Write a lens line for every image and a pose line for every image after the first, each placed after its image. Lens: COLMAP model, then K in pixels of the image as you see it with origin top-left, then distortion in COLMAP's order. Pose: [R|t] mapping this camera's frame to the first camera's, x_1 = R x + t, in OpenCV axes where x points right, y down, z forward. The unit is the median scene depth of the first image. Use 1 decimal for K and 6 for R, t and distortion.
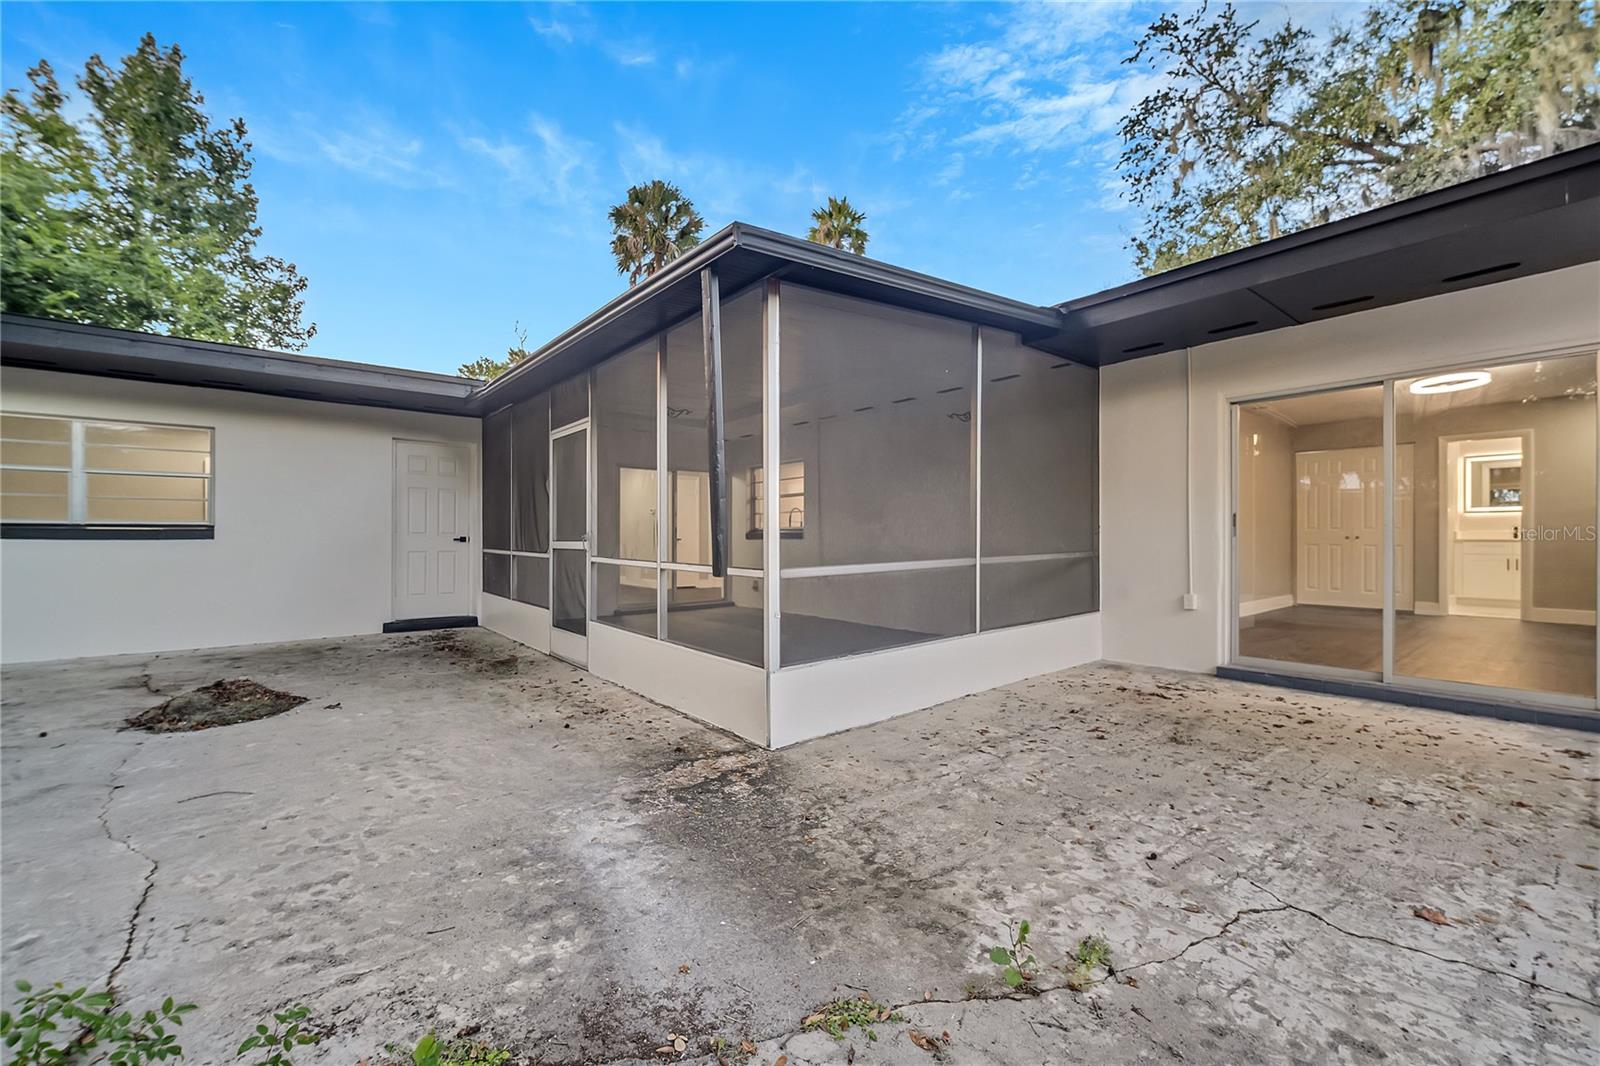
lens RADIAL K [[655.6, 0, 796.1], [0, 655.6, 538.3], [0, 0, 1]] dist [0.003594, -0.000062]
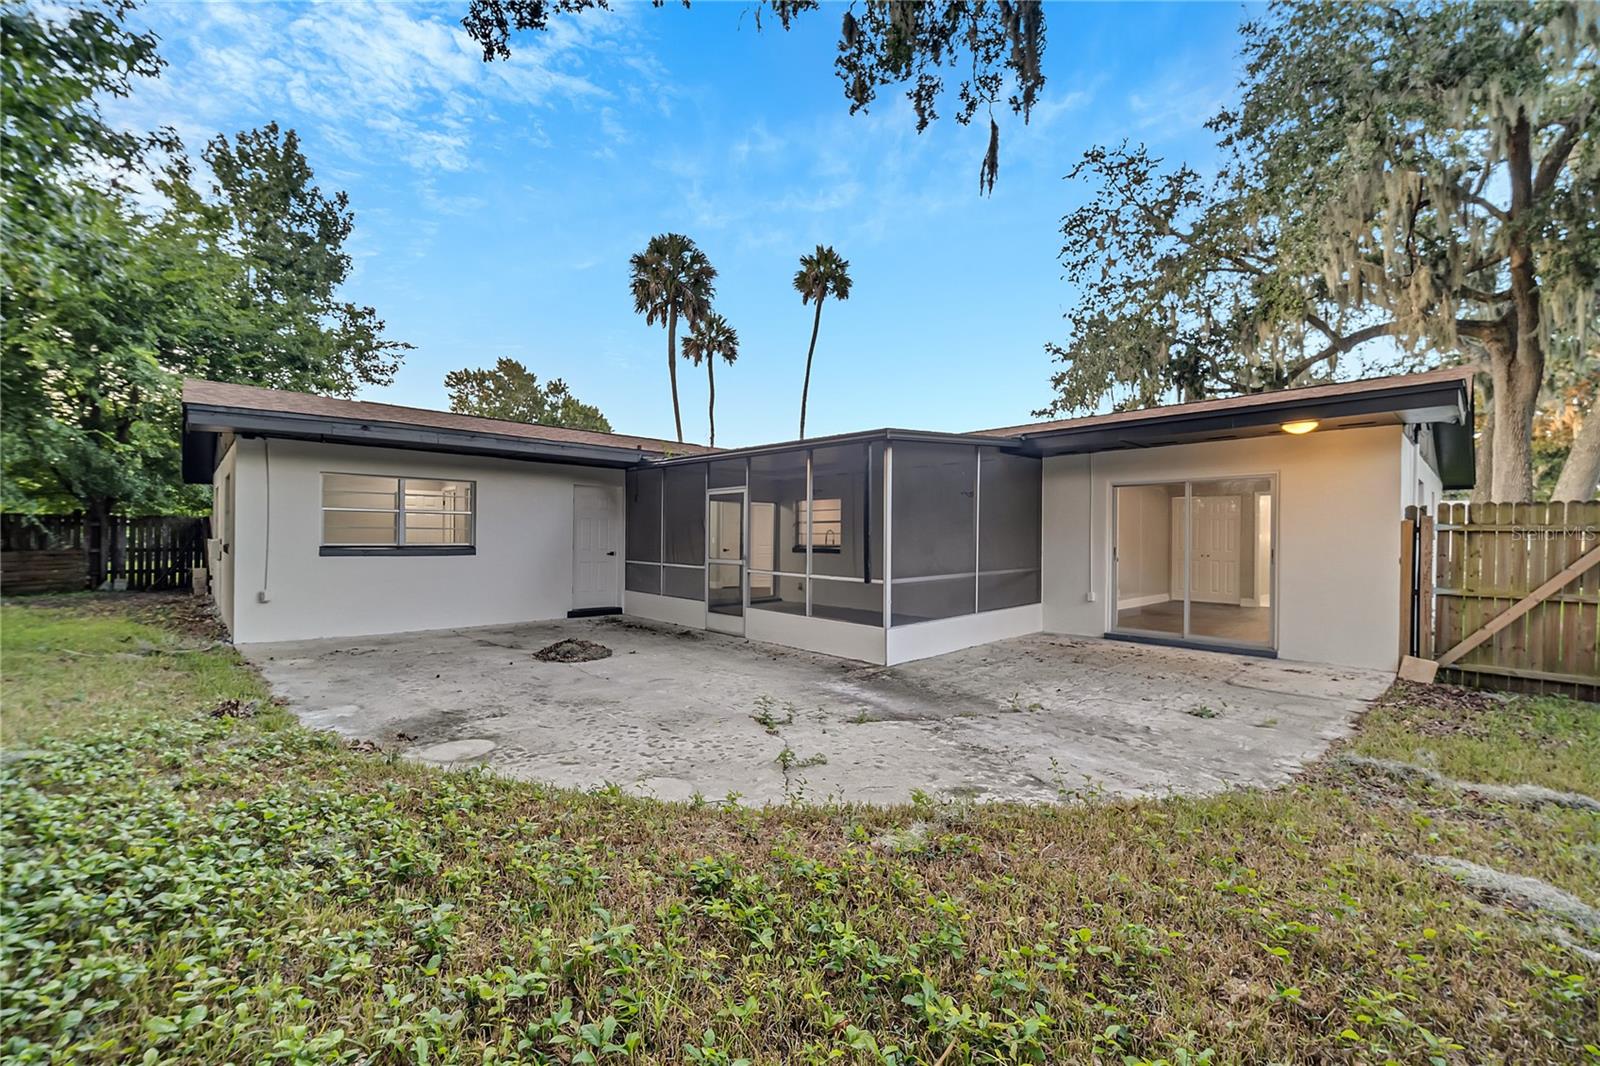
lens RADIAL K [[655.6, 0, 796.1], [0, 655.6, 538.3], [0, 0, 1]] dist [0.003594, -0.000062]
pose [[0.997397, 0.008584, 0.071590, -0.208794], [-0.008668, 0.999962, 0.000866, -0.036257], [-0.071580, -0.001484, 0.997434, -0.460266]]
